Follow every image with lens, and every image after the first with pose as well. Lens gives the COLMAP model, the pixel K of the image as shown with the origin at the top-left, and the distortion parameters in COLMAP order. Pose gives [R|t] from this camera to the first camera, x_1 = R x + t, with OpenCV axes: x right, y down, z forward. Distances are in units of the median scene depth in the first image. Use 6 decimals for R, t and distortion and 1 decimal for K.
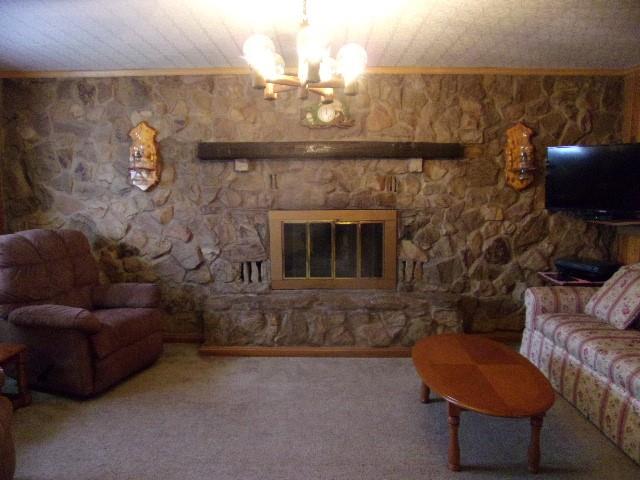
lens RADIAL K [[453.8, 0, 317.6], [0, 453.8, 240.2], [0, 0, 1]] dist [-0.069646, 0.008732]
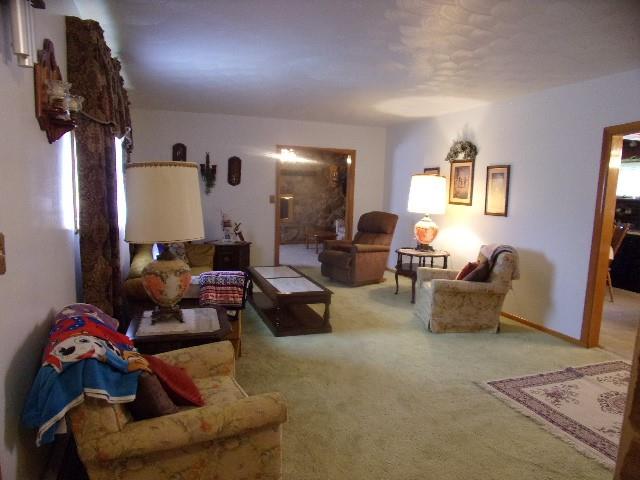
lens RADIAL K [[453.8, 0, 318.6], [0, 453.8, 242.6], [0, 0, 1]] dist [-0.069646, 0.008732]
pose [[0.944636, -0.014495, 0.327799, -0.596750], [0.018348, 0.999794, -0.008665, 0.258309], [-0.327606, 0.014200, 0.944708, -1.688910]]
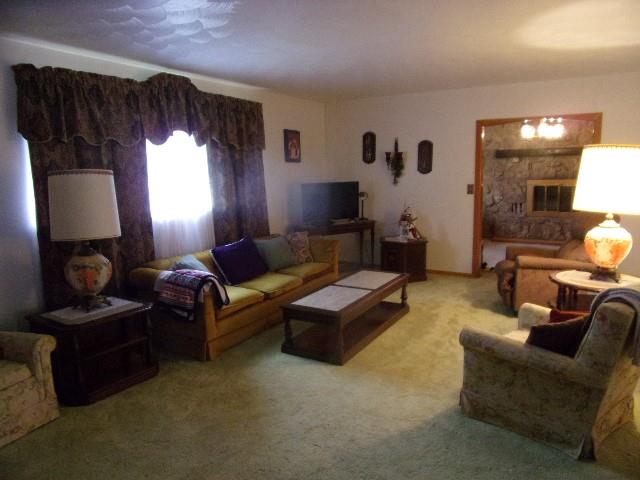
lens RADIAL K [[453.8, 0, 307.0], [0, 453.8, 253.6], [0, 0, 1]] dist [-0.069646, 0.008732]
pose [[0.846351, 0.068127, -0.528250, 0.156475], [-0.042235, 0.997247, 0.060944, 0.206465], [0.530948, -0.029269, 0.846899, -1.421075]]
